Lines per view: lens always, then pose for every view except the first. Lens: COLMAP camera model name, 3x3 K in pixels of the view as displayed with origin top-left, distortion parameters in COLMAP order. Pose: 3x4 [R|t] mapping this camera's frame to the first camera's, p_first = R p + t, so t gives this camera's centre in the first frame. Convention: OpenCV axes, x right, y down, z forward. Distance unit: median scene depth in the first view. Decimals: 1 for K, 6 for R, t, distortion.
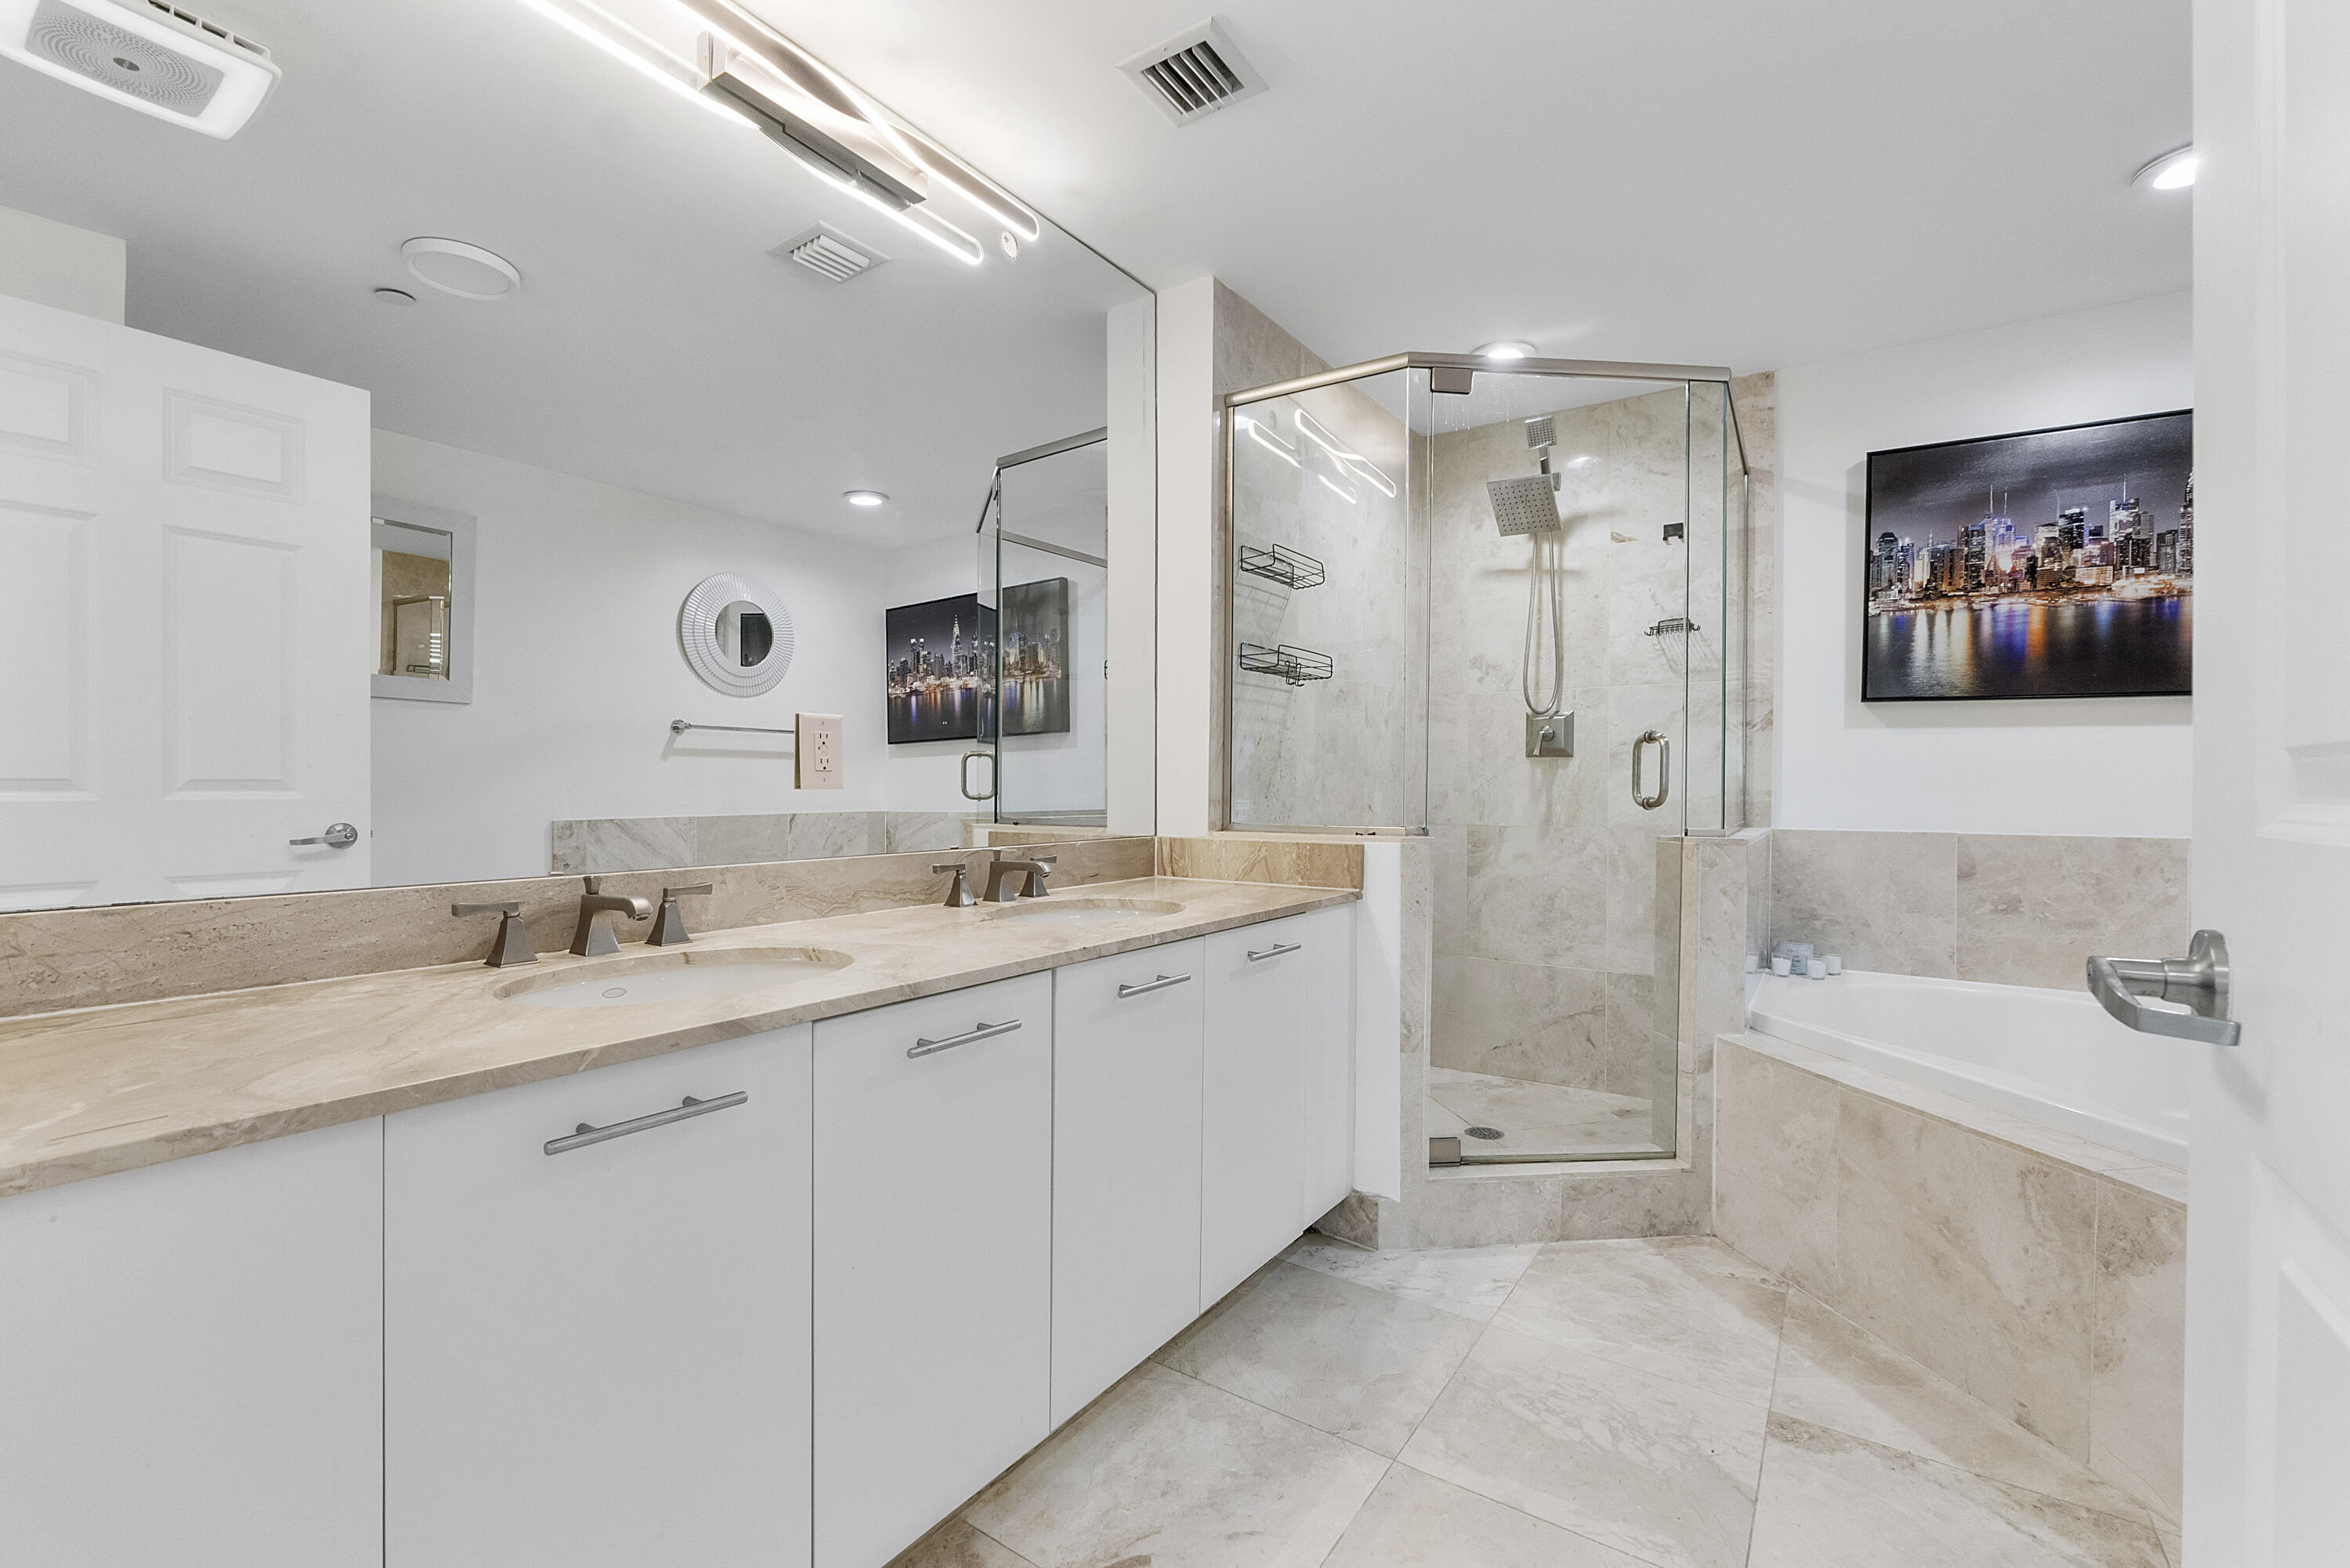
lens RADIAL K [[995.2, 0, 1179.8], [0, 995.2, 789.9], [0, 0, 1]] dist [-0.001866, -0.000161]
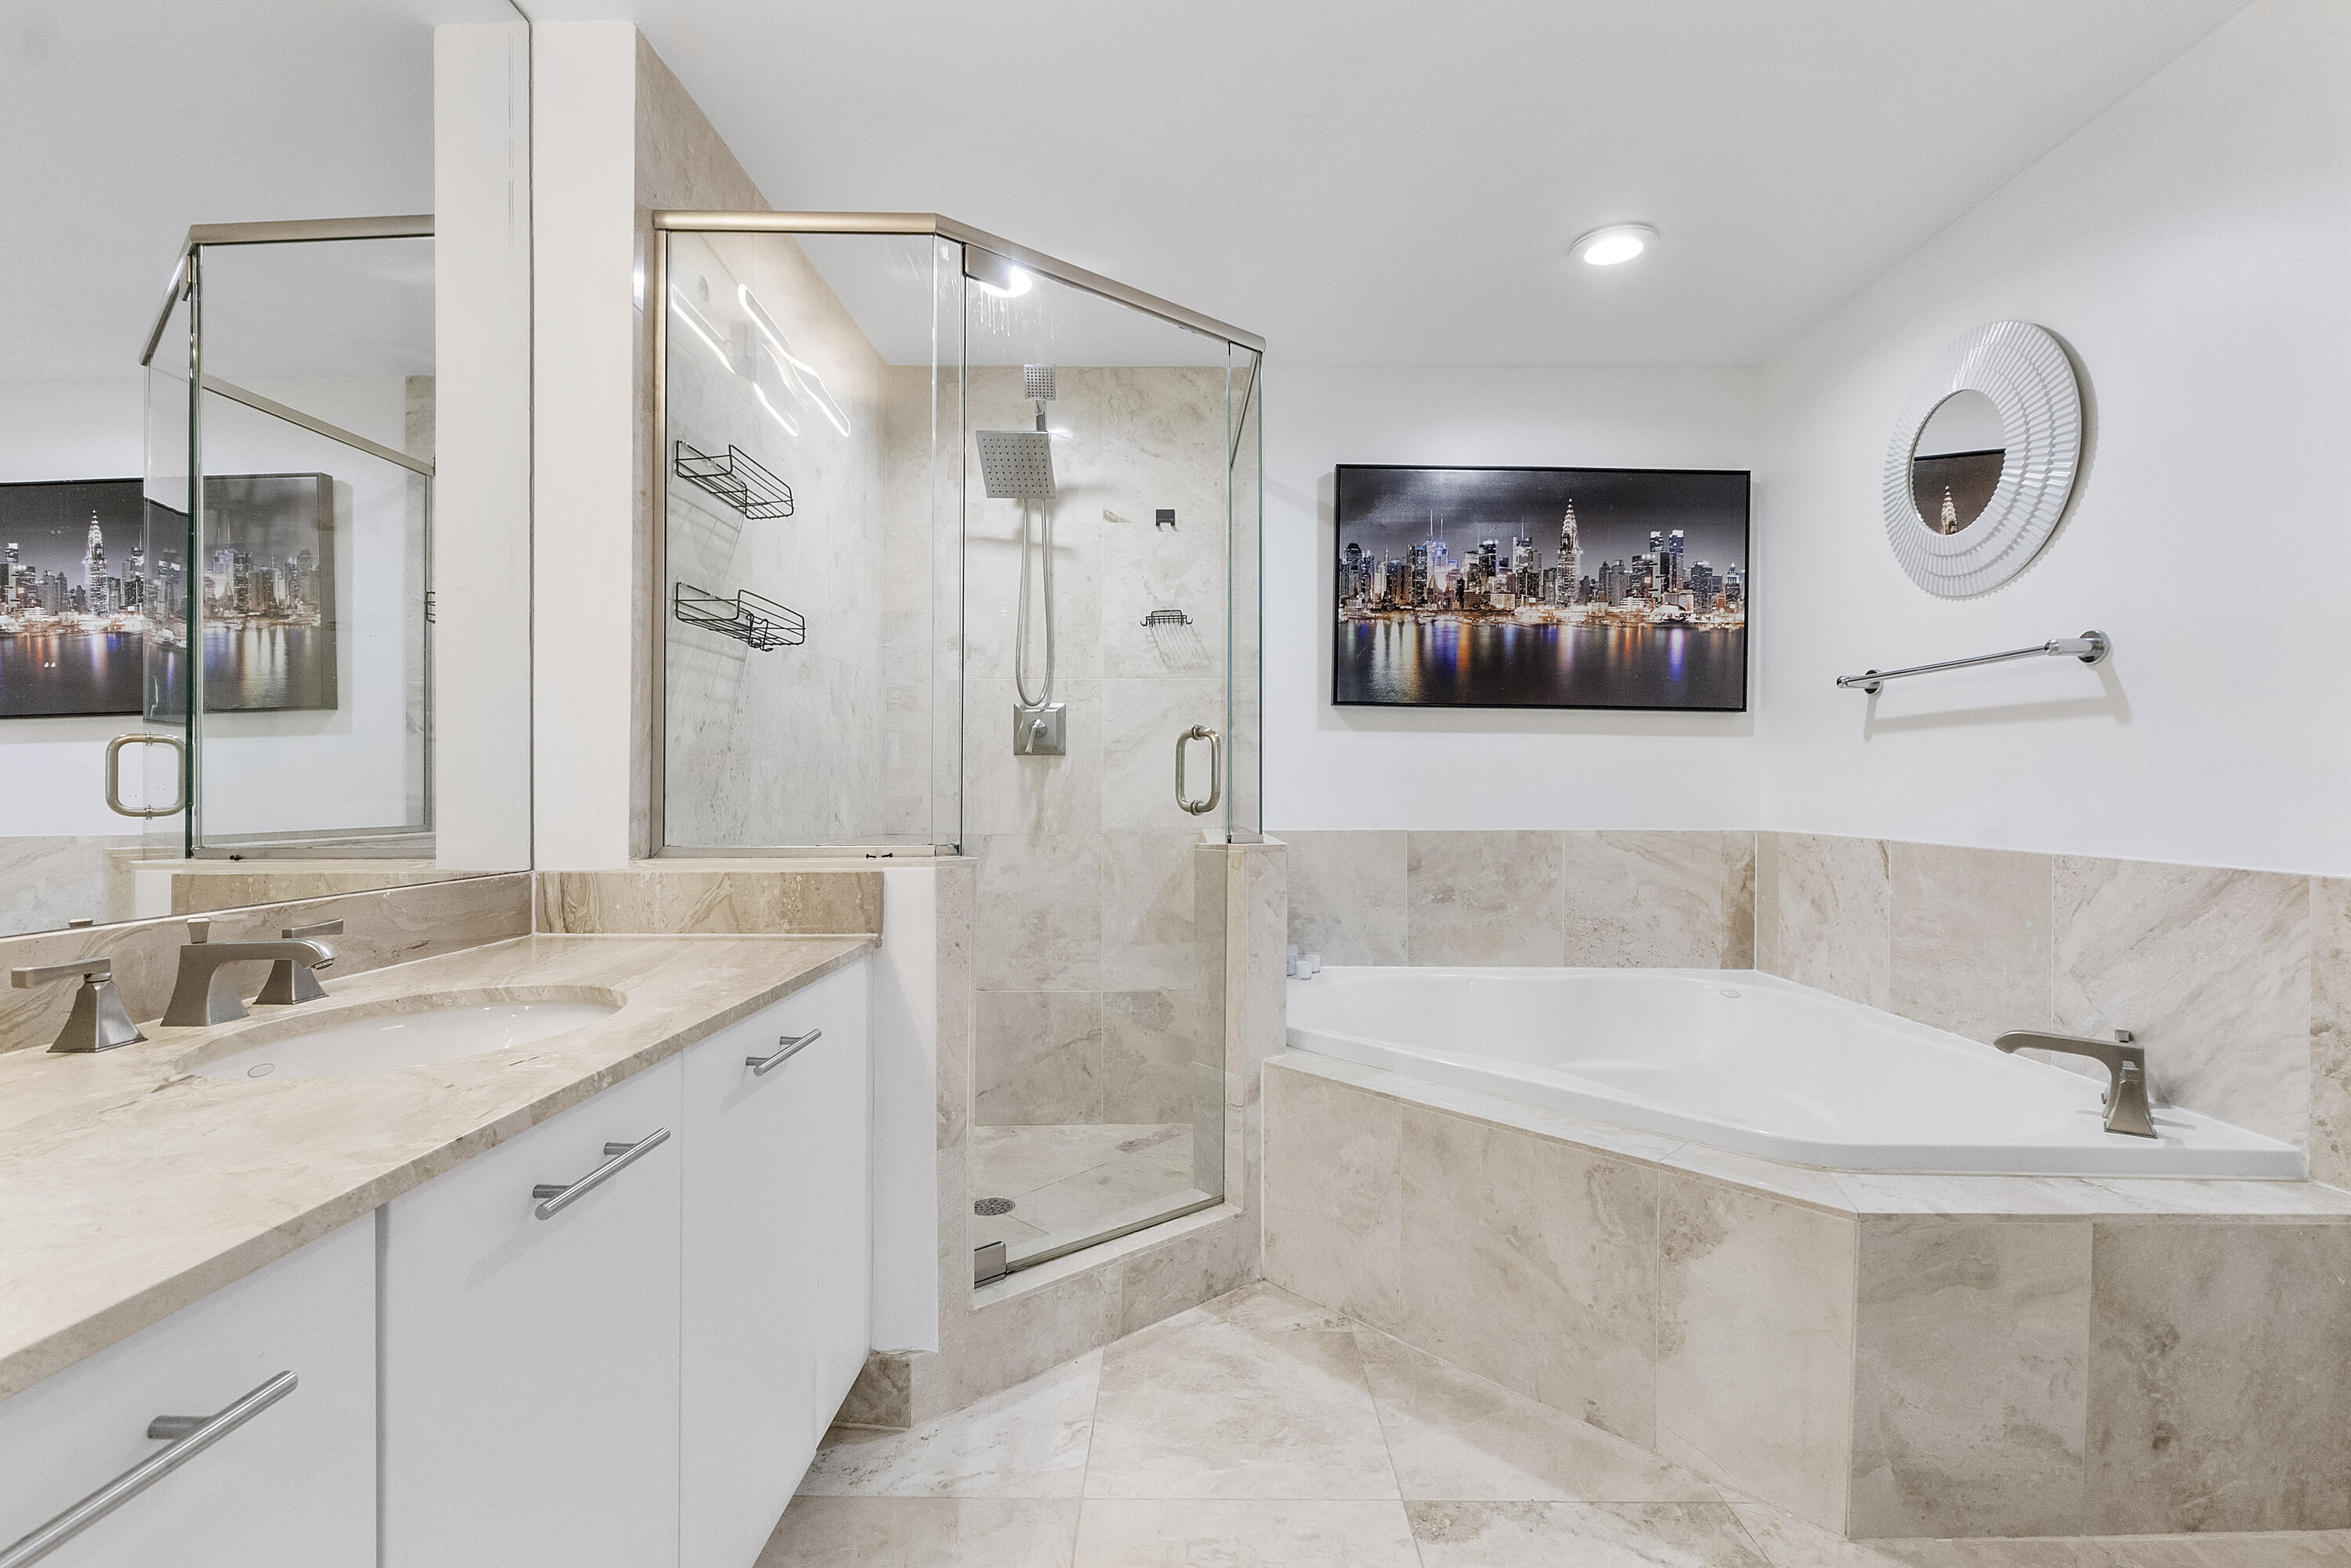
lens RADIAL K [[1029.2, 0, 1177.8], [0, 1029.2, 786.0], [0, 0, 1]] dist [-0.004456, 0.000457]
pose [[0.831501, -0.004432, 0.555506, -0.045078], [0.007080, 0.999972, -0.002620, -0.003201], [-0.555478, 0.006112, 0.831509, 0.220731]]
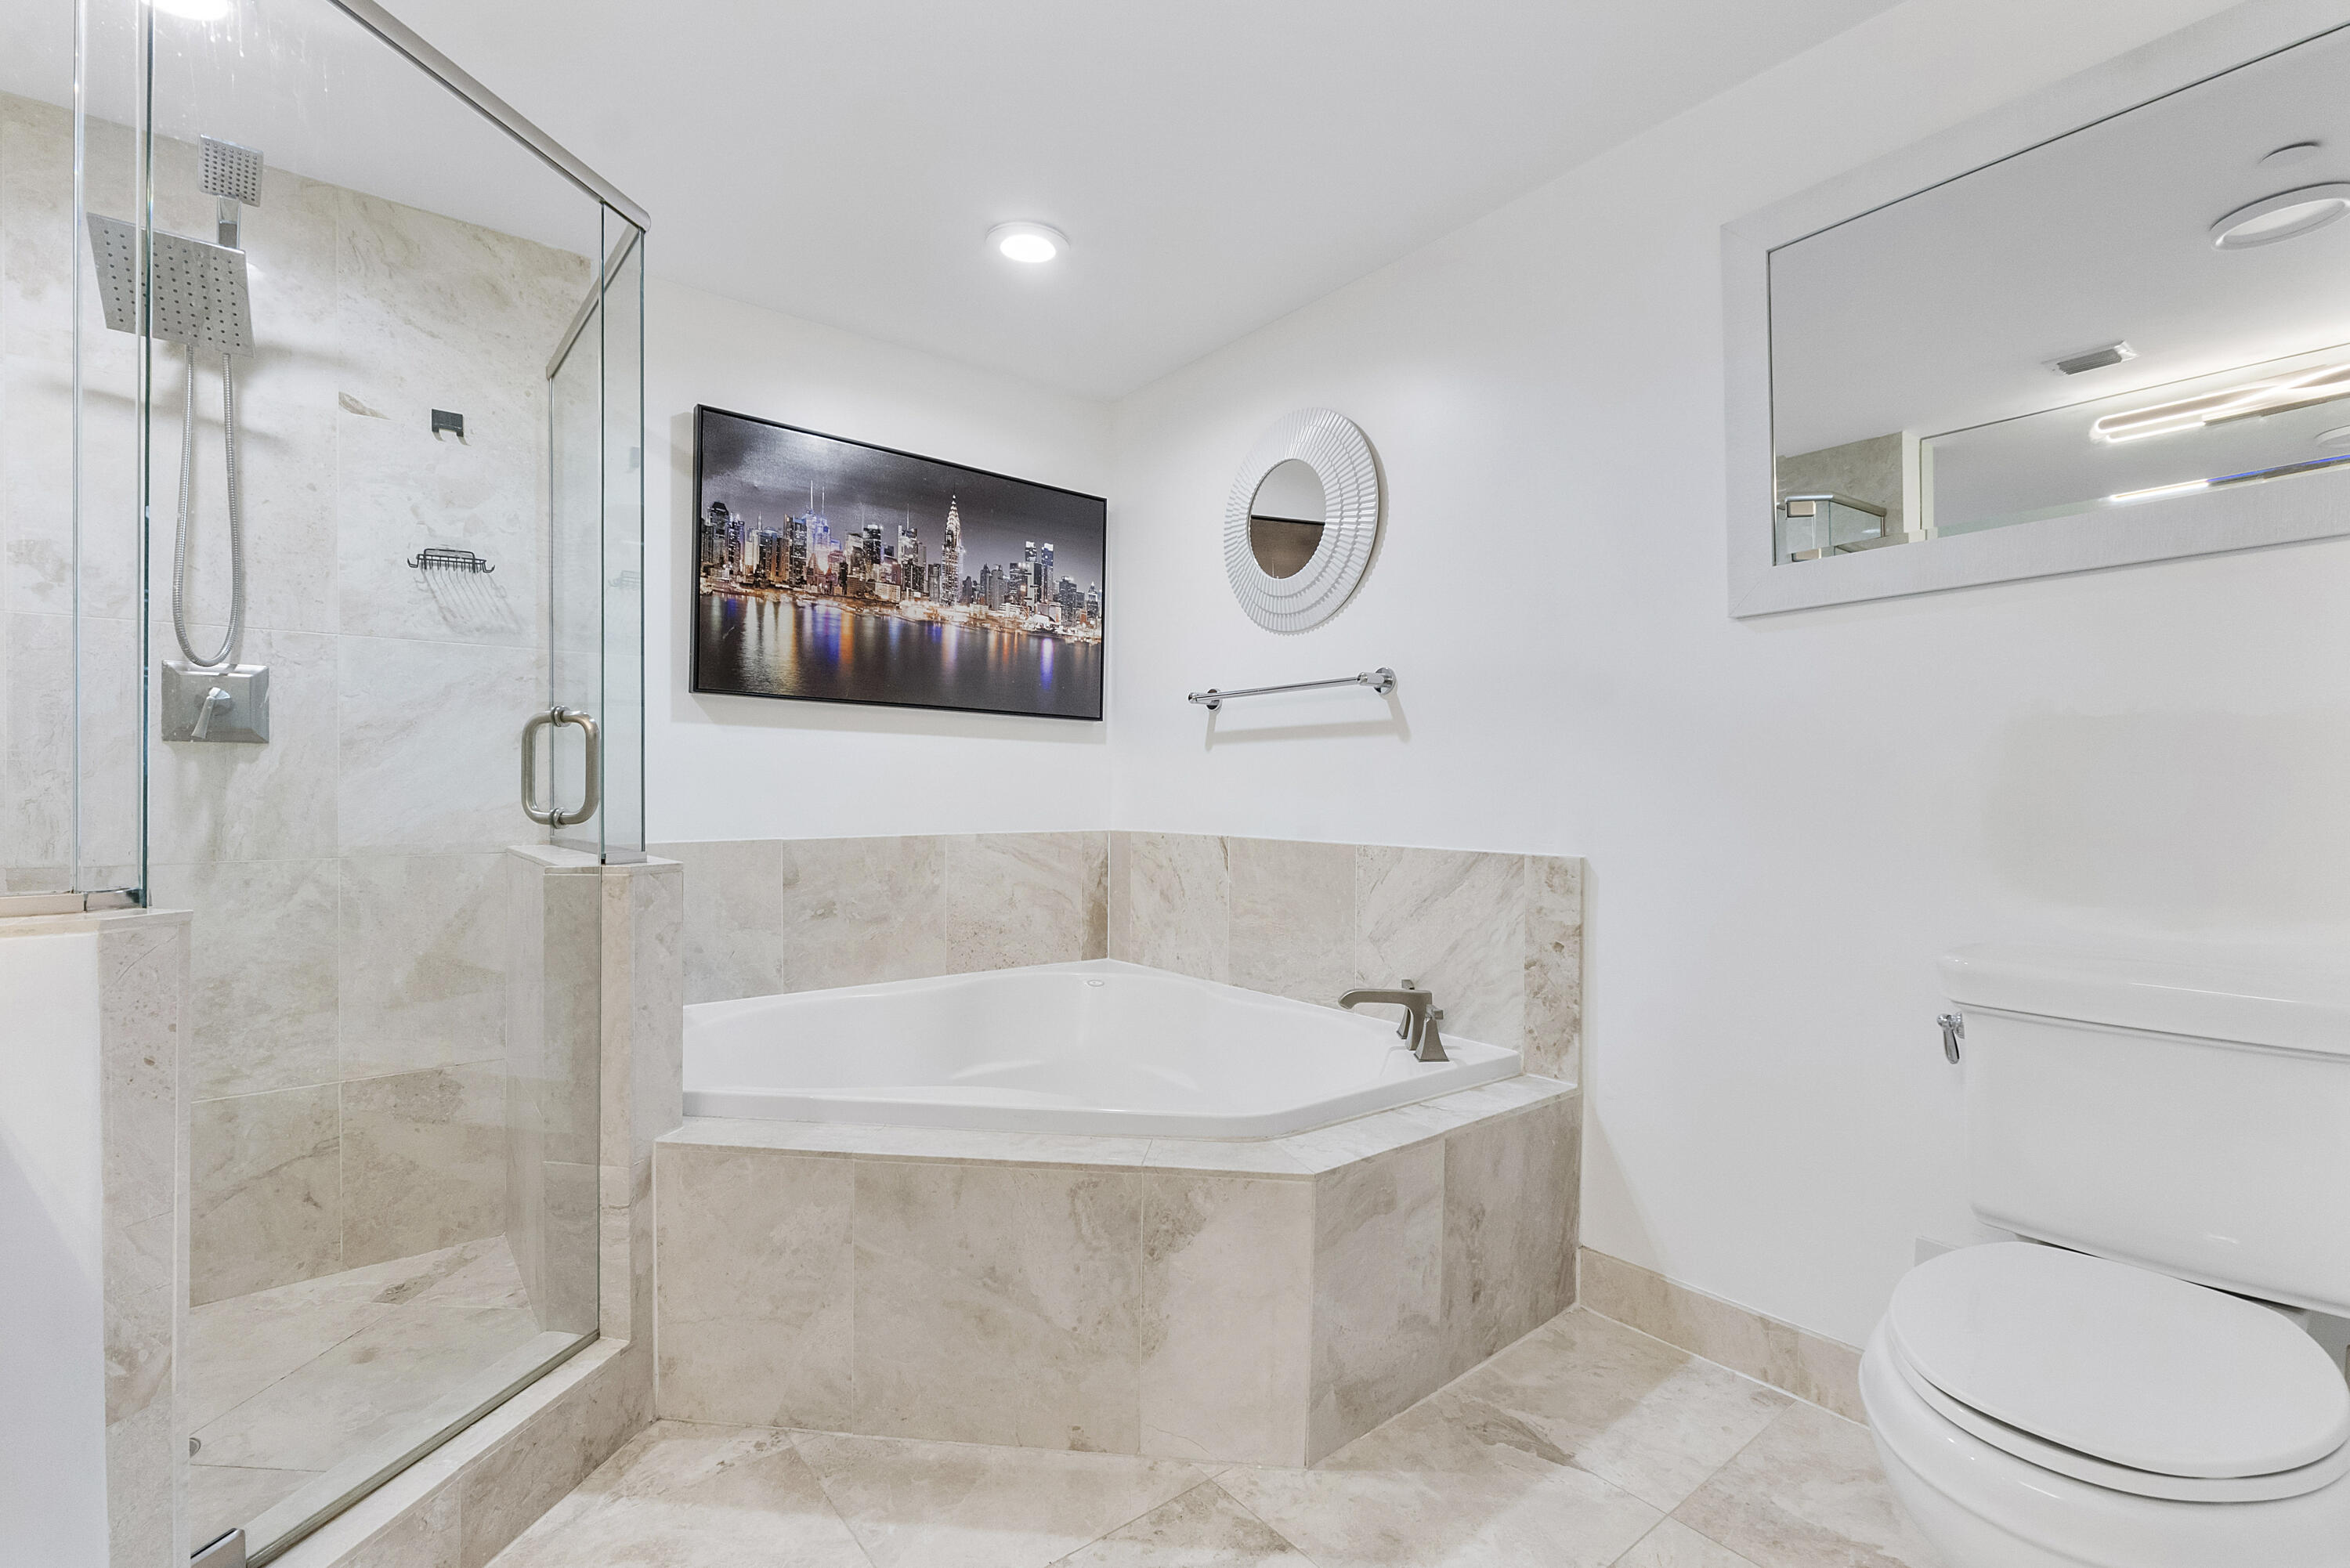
lens RADIAL K [[1031.1, 0, 1170.9], [0, 1031.1, 797.4], [0, 0, 1]] dist [-0.007404, 0.001199]
pose [[0.298673, -0.011310, 0.954288, -0.046348], [0.005751, 0.999933, 0.010051, -0.004354], [-0.954338, 0.002486, 0.298718, 0.369141]]
